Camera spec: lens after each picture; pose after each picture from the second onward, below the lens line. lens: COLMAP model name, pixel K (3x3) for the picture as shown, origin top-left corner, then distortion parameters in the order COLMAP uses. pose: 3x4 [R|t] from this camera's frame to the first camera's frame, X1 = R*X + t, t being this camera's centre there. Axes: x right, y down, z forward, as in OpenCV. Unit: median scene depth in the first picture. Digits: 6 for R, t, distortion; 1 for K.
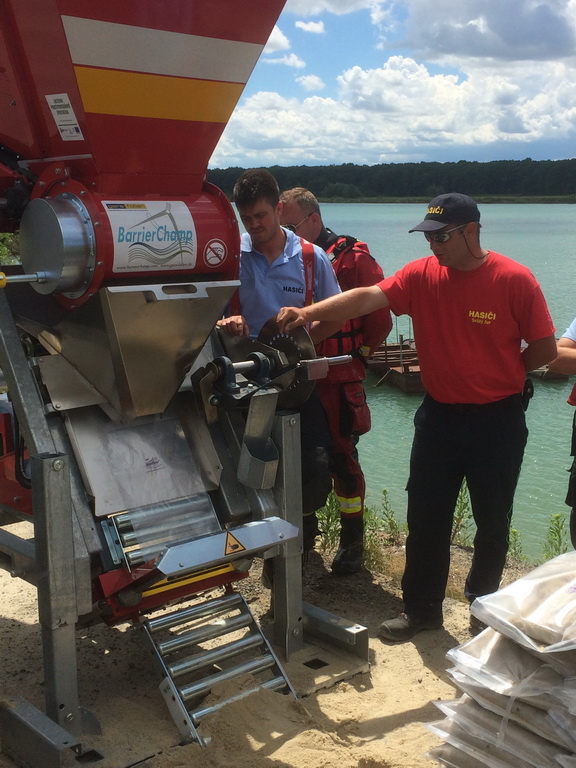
lens RADIAL K [[1001.6, 0, 293.1], [0, 1001.6, 391.6], [0, 0, 1]] dist [0.064263, 0.000000]
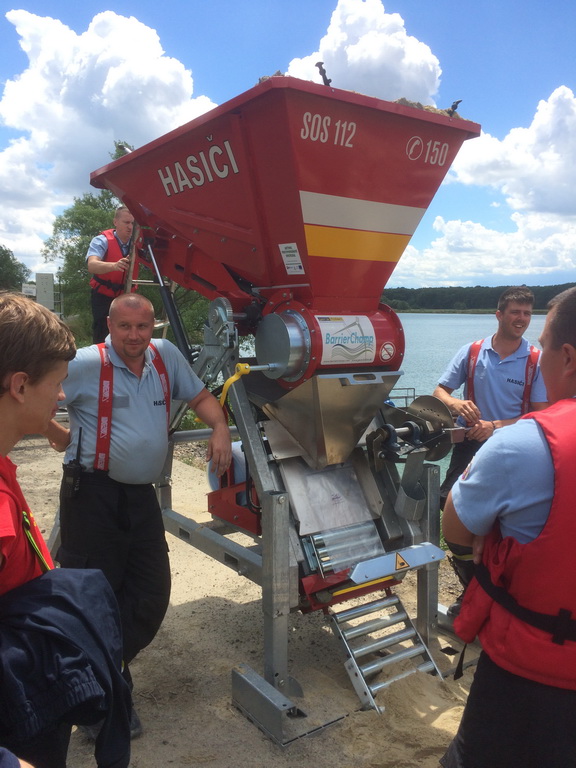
lens RADIAL K [[656.9, 0, 291.2], [0, 656.9, 388.7], [0, 0, 1]] dist [0.062638, -0.027846]
pose [[0.994395, 0.023182, -0.103156, -0.118289], [-0.030279, 0.997241, -0.067769, -0.018758], [0.101300, 0.070512, 0.992354, 0.064784]]
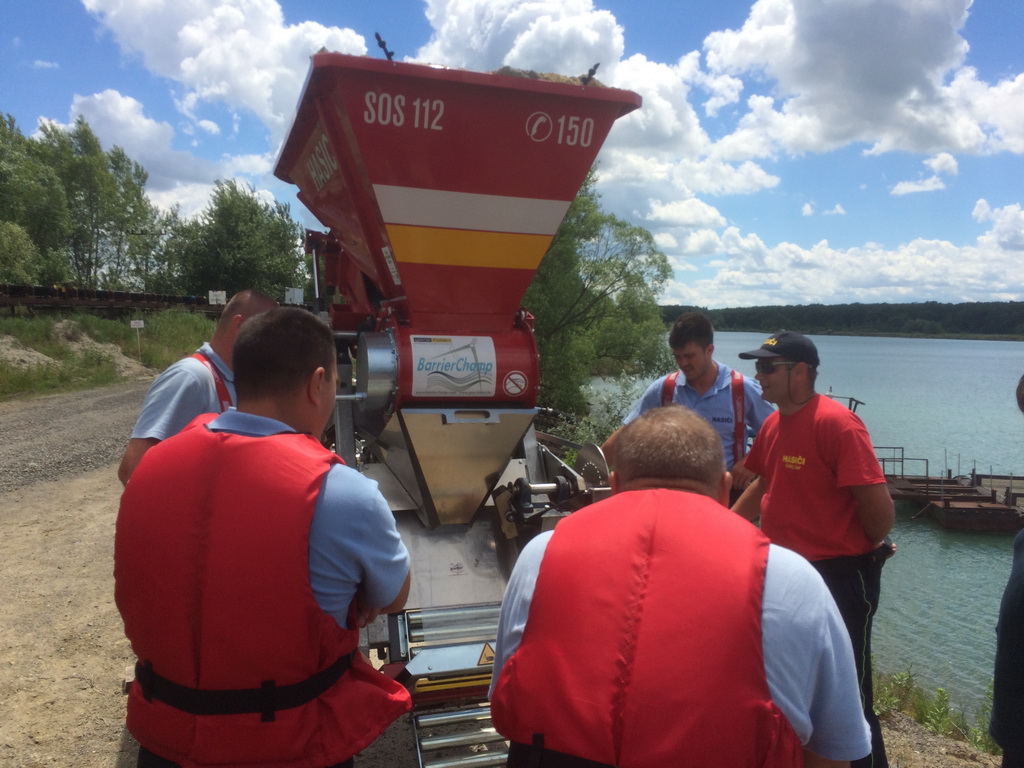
lens RADIAL K [[875.8, 0, 521.2], [0, 875.8, 390.1], [0, 0, 1]] dist [0.062638, -0.027846]
pose [[0.926705, 0.051499, -0.372244, 0.295042], [-0.095682, 0.990254, -0.101202, -0.034454], [0.363404, 0.129402, 0.922601, 0.113083]]
